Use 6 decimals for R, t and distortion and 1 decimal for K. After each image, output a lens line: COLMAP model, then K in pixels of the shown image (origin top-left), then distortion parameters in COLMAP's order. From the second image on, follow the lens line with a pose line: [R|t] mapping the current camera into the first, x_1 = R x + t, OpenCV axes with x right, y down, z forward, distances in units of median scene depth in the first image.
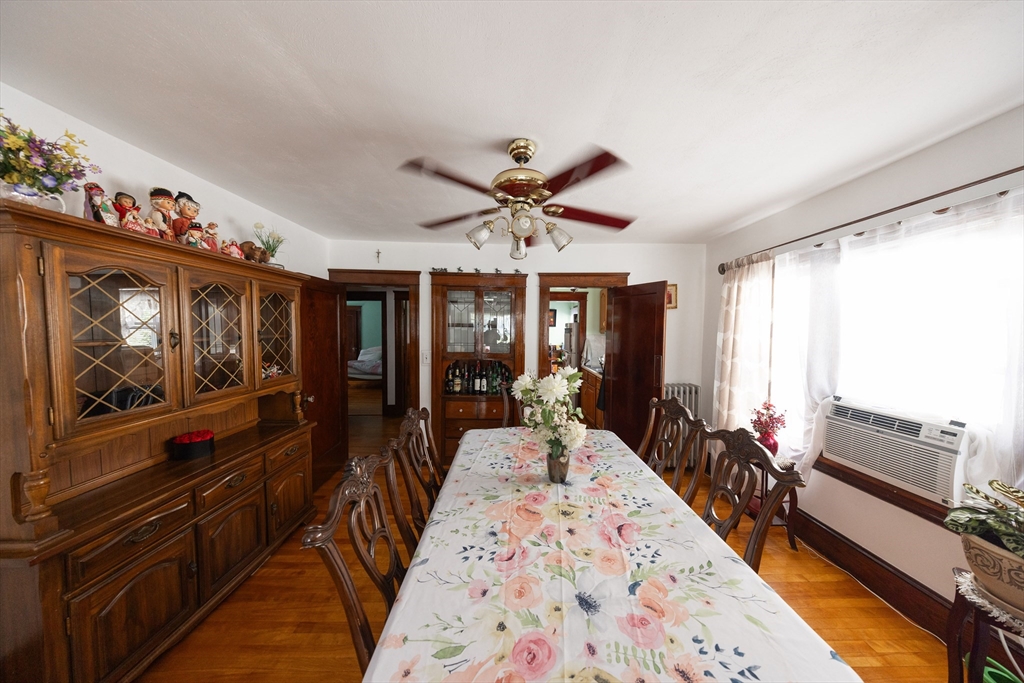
lens RADIAL K [[303.7, 0, 516.2], [0, 303.7, 336.7], [0, 0, 1]] dist [0.002054, -0.000431]
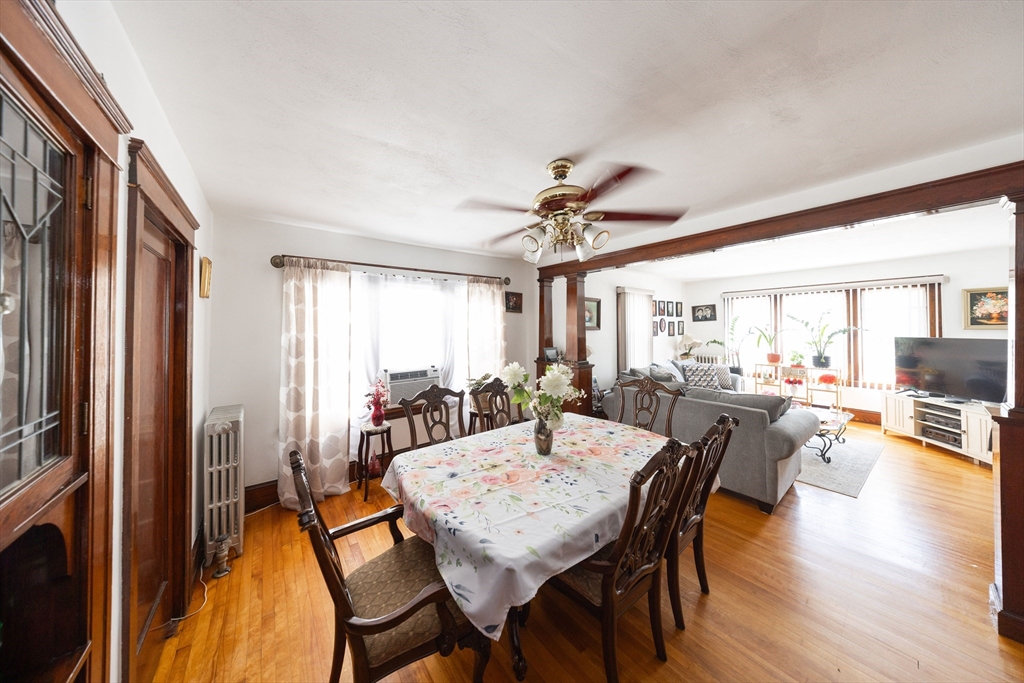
lens RADIAL K [[303.7, 0, 479.9], [0, 303.7, 330.5], [0, 0, 1]] dist [0.002054, -0.000431]
pose [[-0.559324, -0.011651, 0.828867, -0.571929], [0.022845, 0.999305, 0.029463, -0.049106], [-0.828634, 0.035415, -0.558669, 1.480094]]
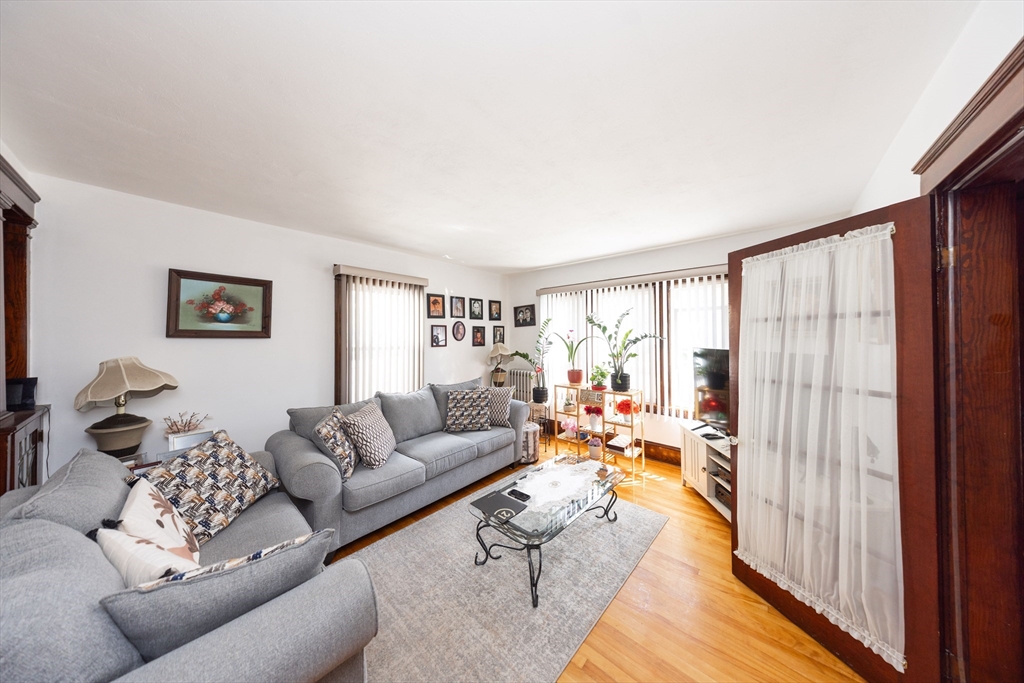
lens RADIAL K [[303.7, 0, 511.1], [0, 303.7, 336.9], [0, 0, 1]] dist [0.002054, -0.000431]
pose [[-0.743756, -0.004146, 0.668438, -0.763879], [0.017022, 0.999539, 0.025140, 0.022640], [-0.668234, 0.030076, -0.743343, -0.387791]]
